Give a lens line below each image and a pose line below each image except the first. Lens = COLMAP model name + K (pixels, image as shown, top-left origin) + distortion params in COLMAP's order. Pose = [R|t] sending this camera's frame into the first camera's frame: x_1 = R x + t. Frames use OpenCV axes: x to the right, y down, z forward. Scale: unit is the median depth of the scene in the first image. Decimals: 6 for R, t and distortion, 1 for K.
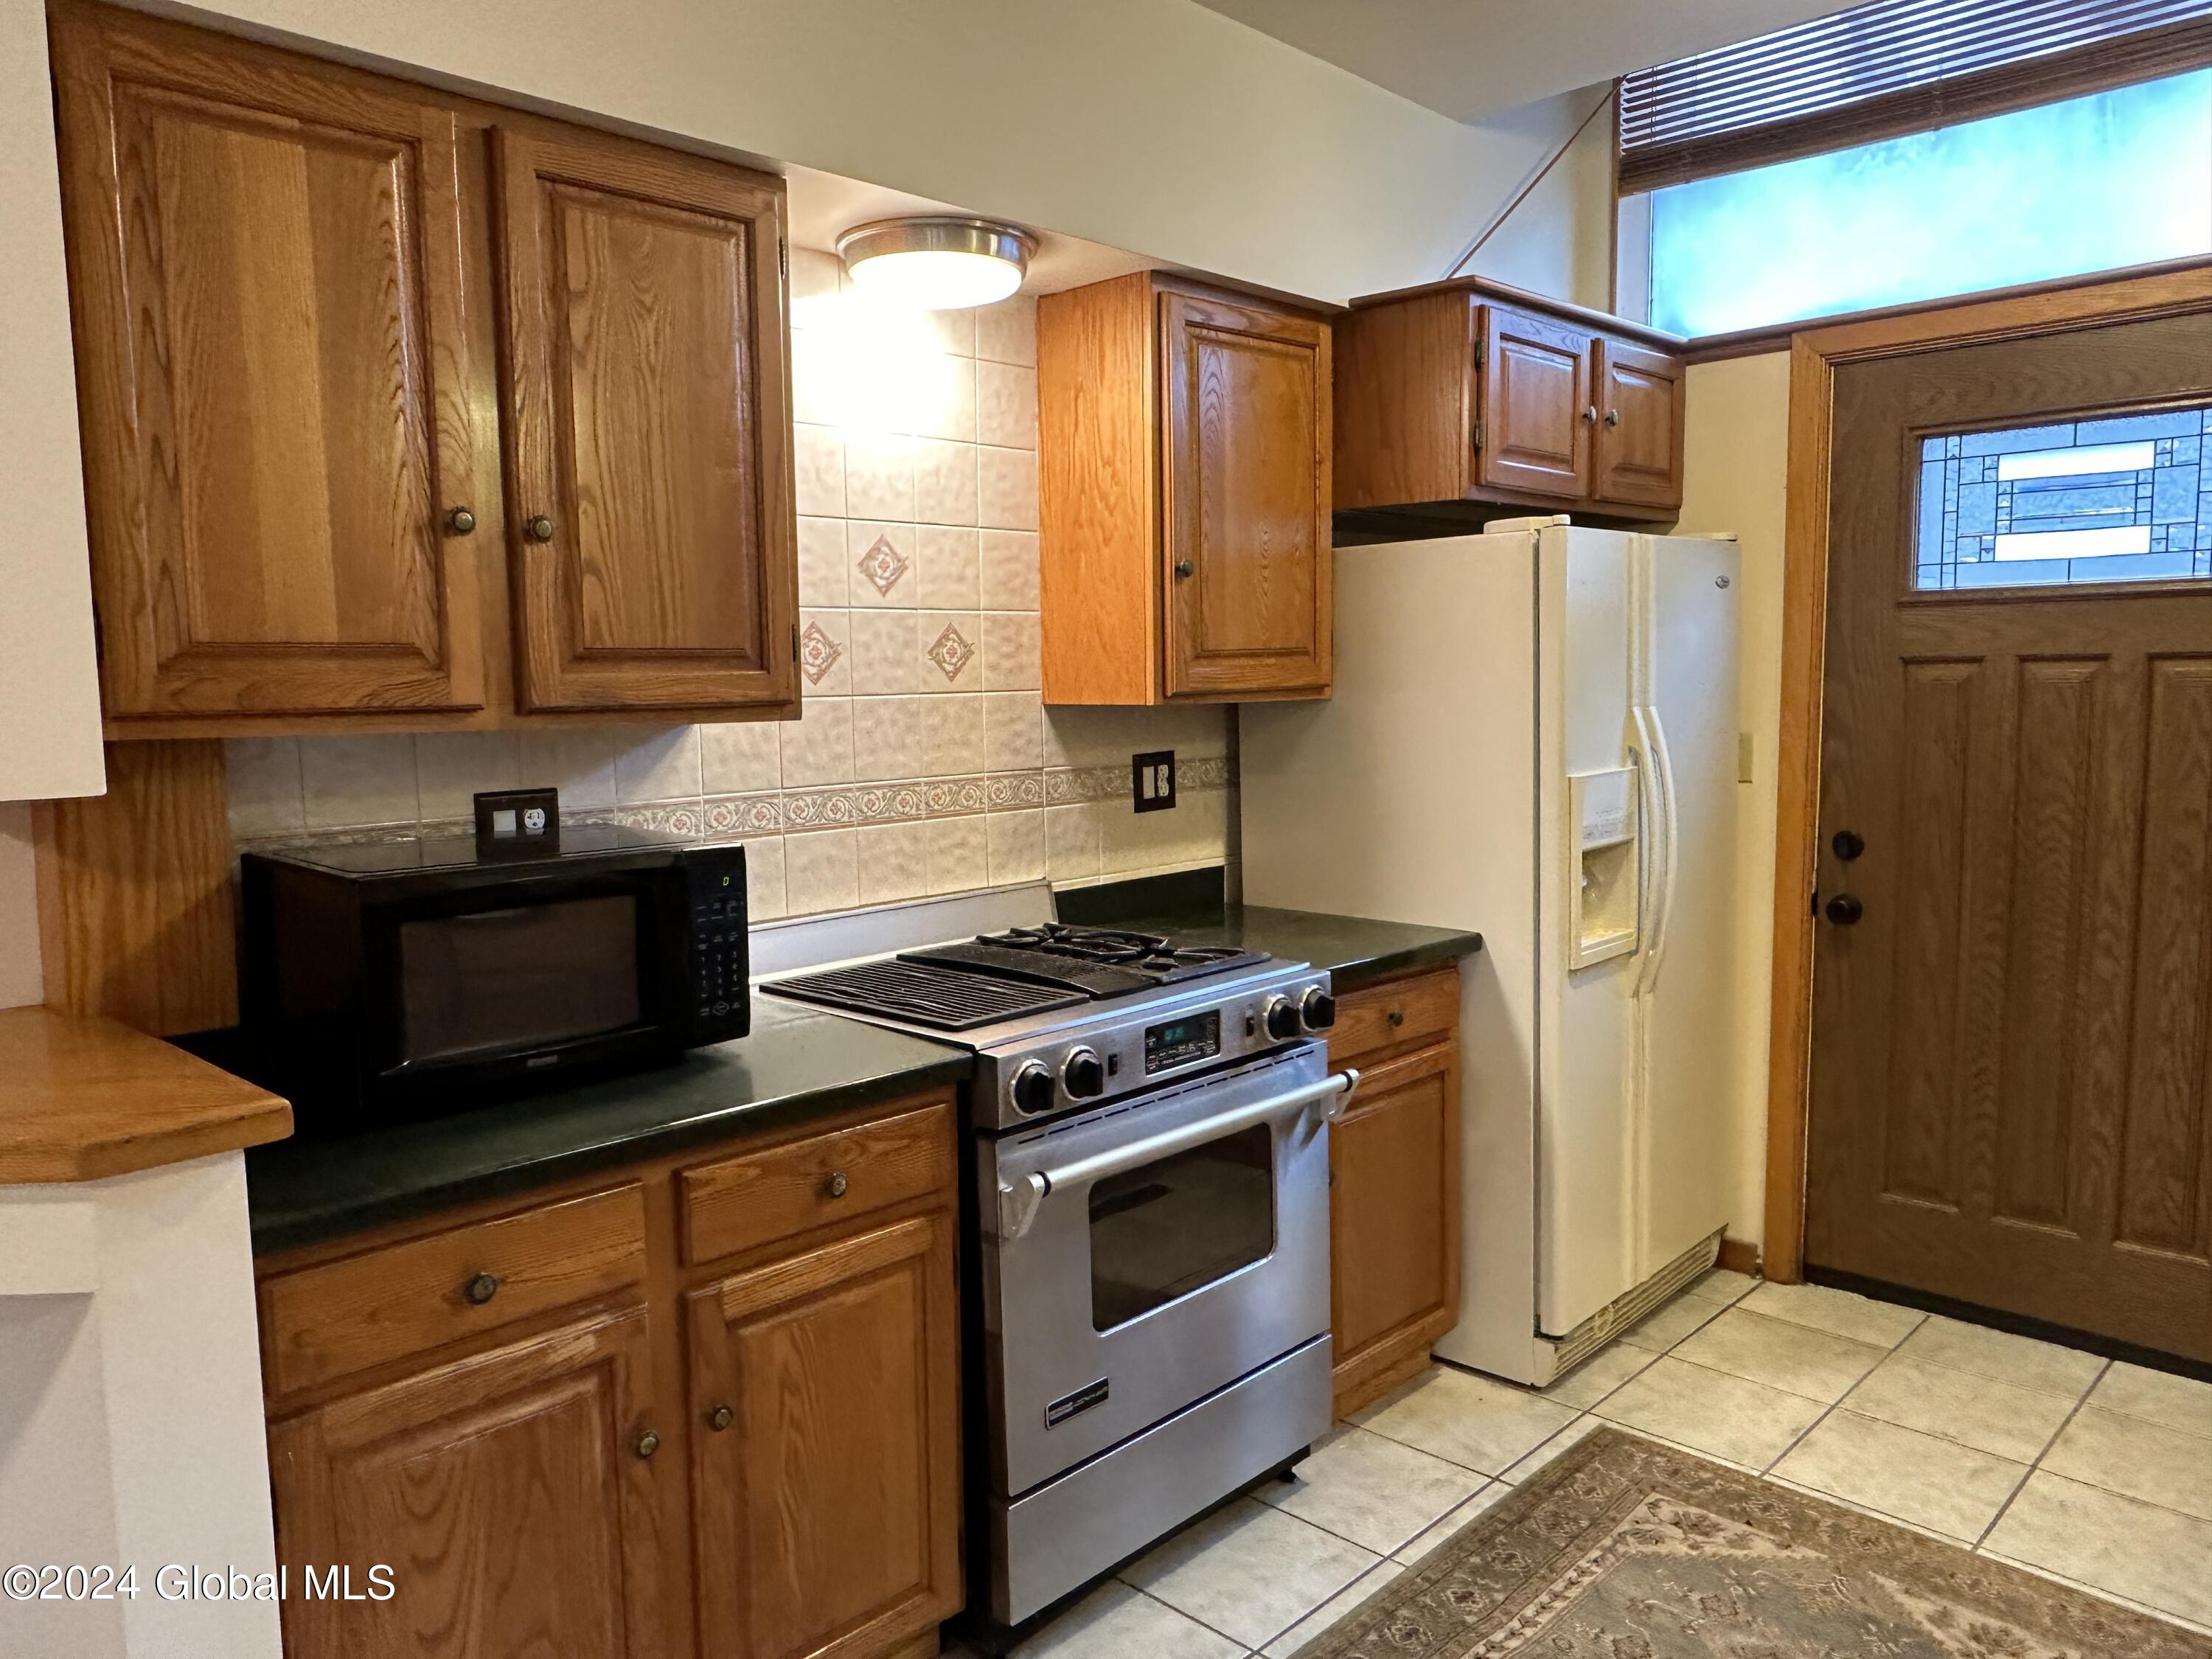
lens RADIAL K [[1562.7, 0, 1093.8], [0, 1562.7, 840.8], [0, 0, 1]] dist [0.010369, -0.007361]
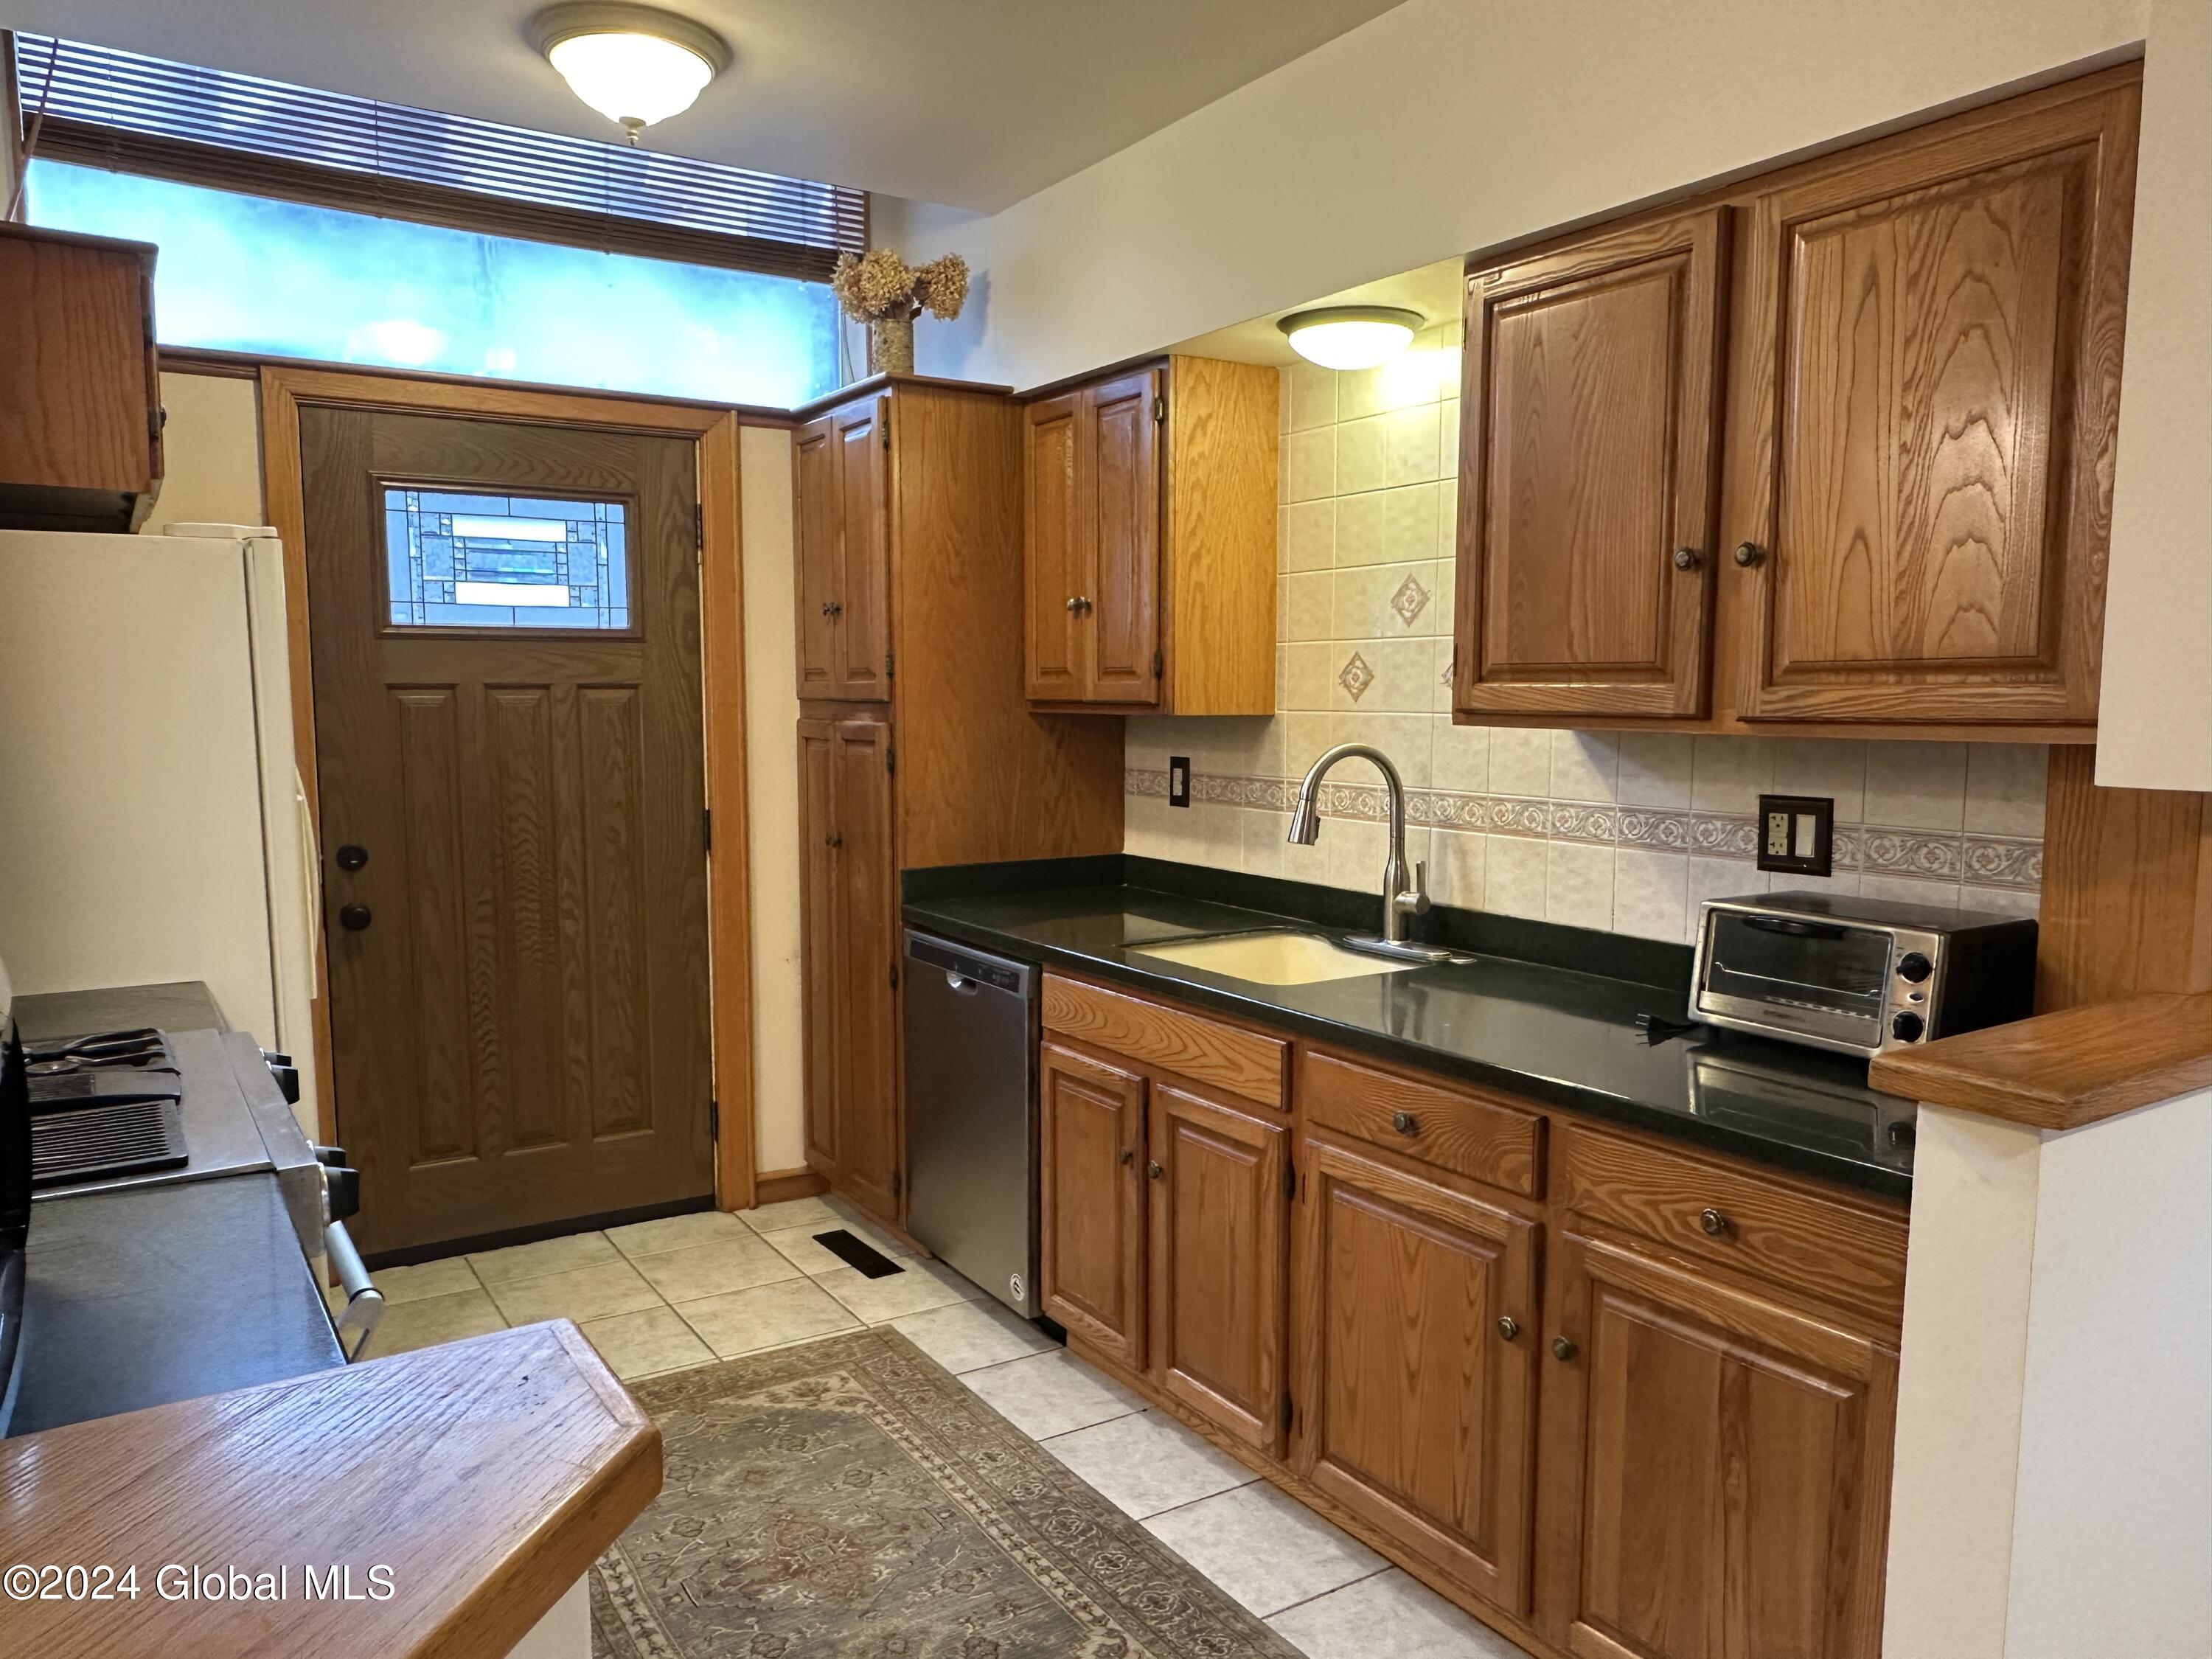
lens RADIAL K [[1562.7, 0, 1096.6], [0, 1562.7, 824.1], [0, 0, 1]] dist [0.010369, -0.007361]
pose [[0.216632, -0.069228, 0.973796, -0.497300], [0.101714, 0.993654, 0.048012, -0.020837], [-0.970940, 0.088648, 0.222299, 0.291803]]
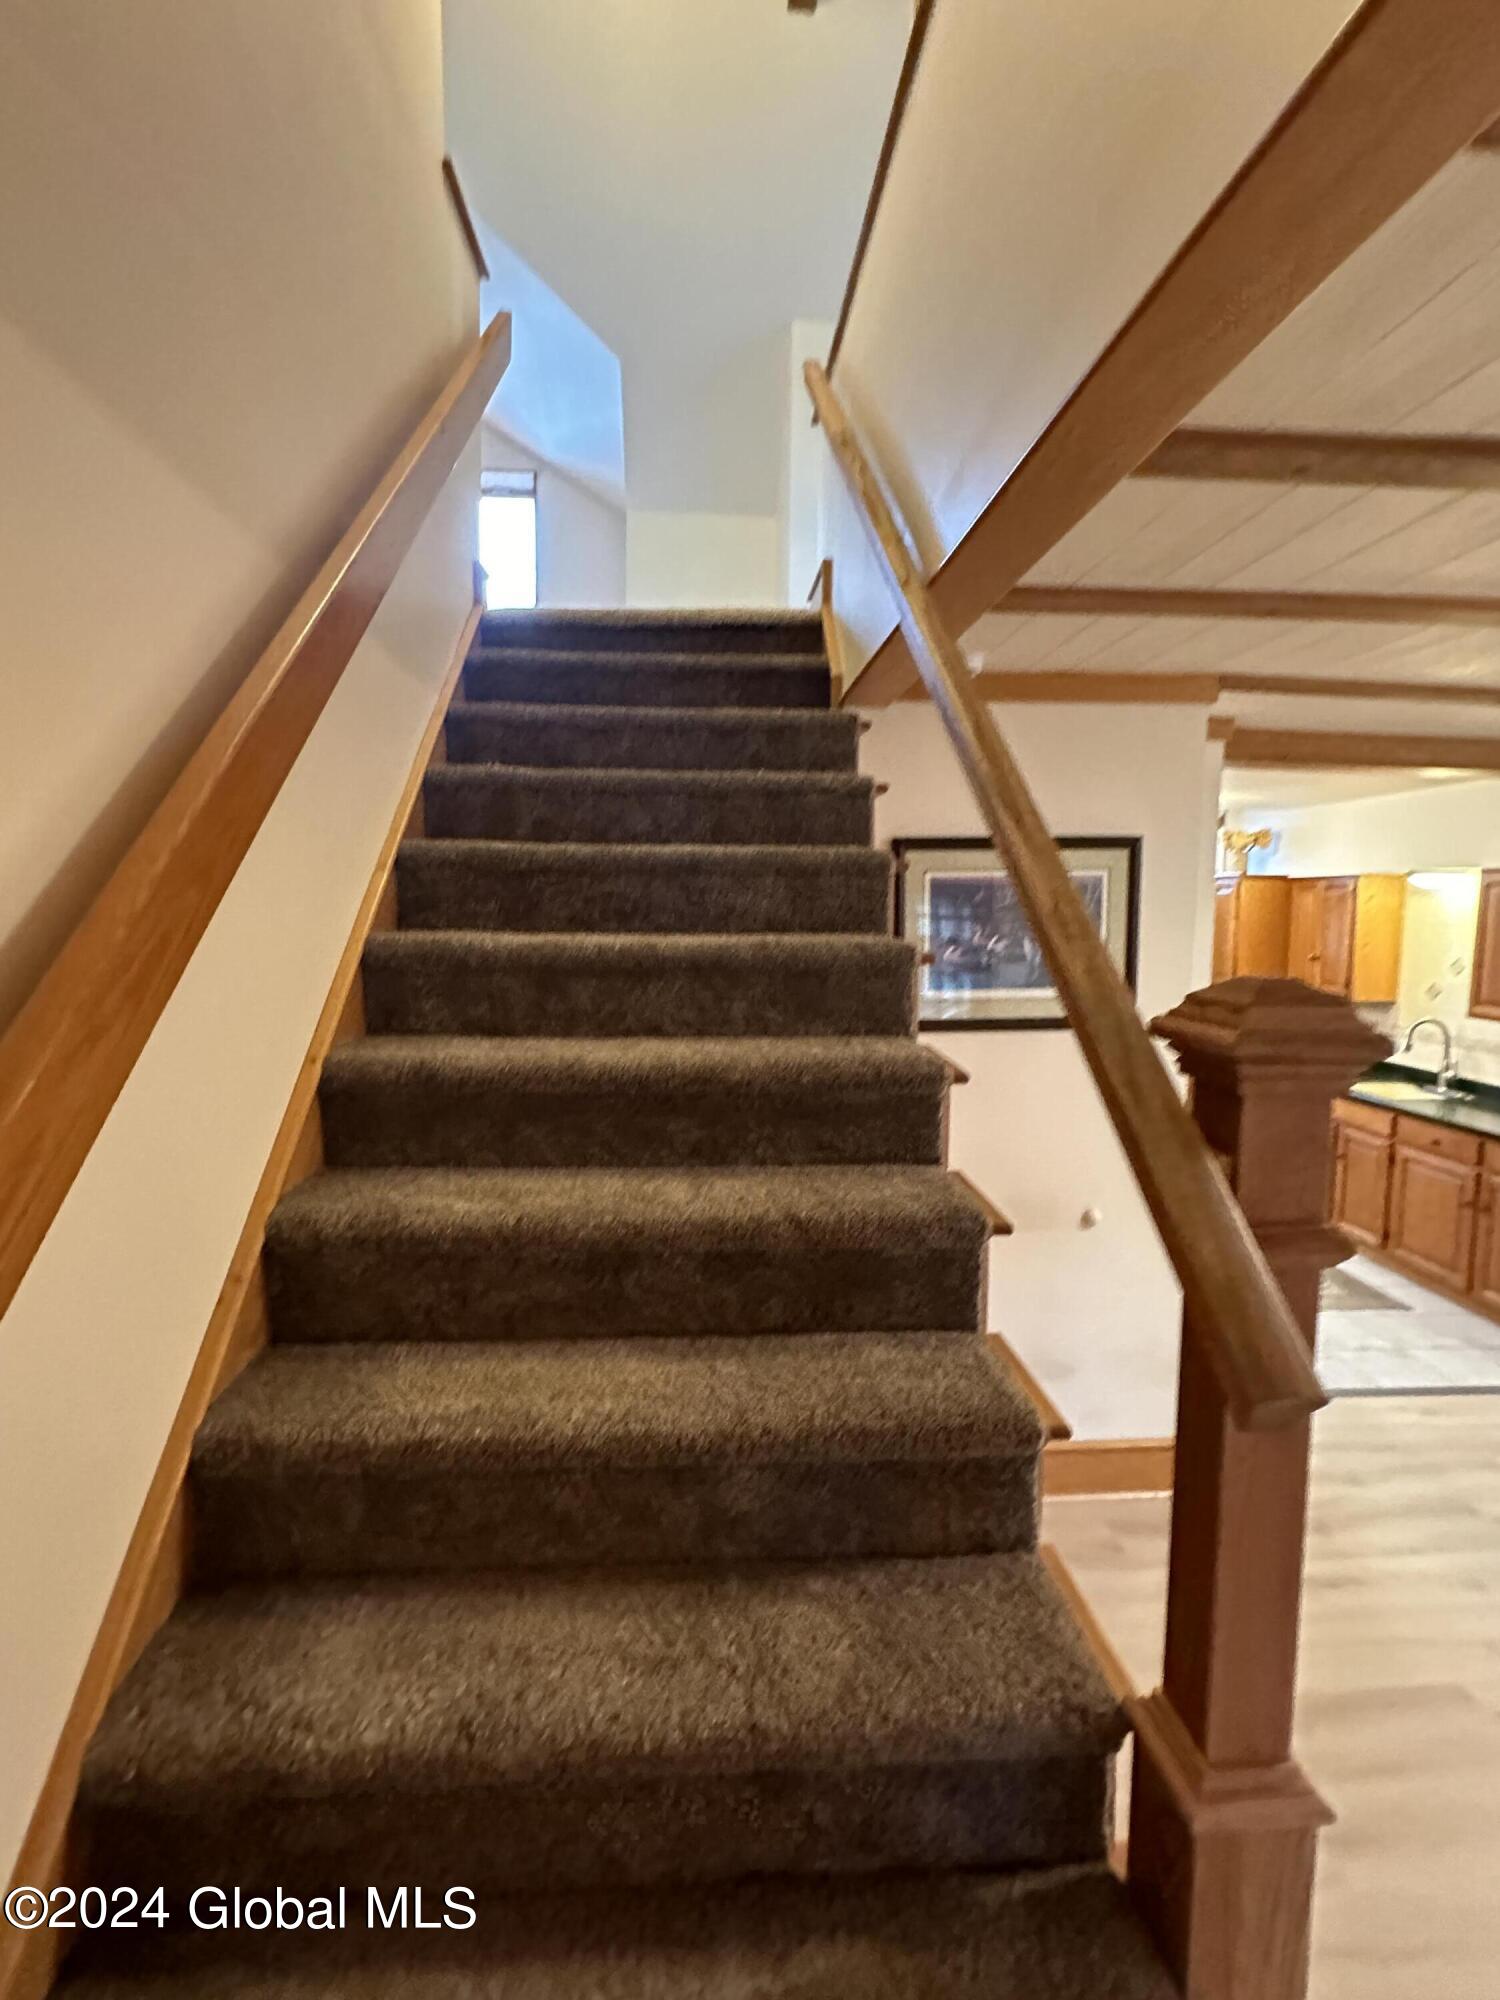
lens RADIAL K [[935.8, 0, 759.1], [0, 935.8, 996.3], [0, 0, 1]] dist [-0.000541, 0.000253]
pose [[0.650066, -0.048571, 0.758324, -0.984549], [0.060627, 0.998089, 0.011956, -0.075753], [-0.757455, 0.038202, 0.651768, 0.232327]]
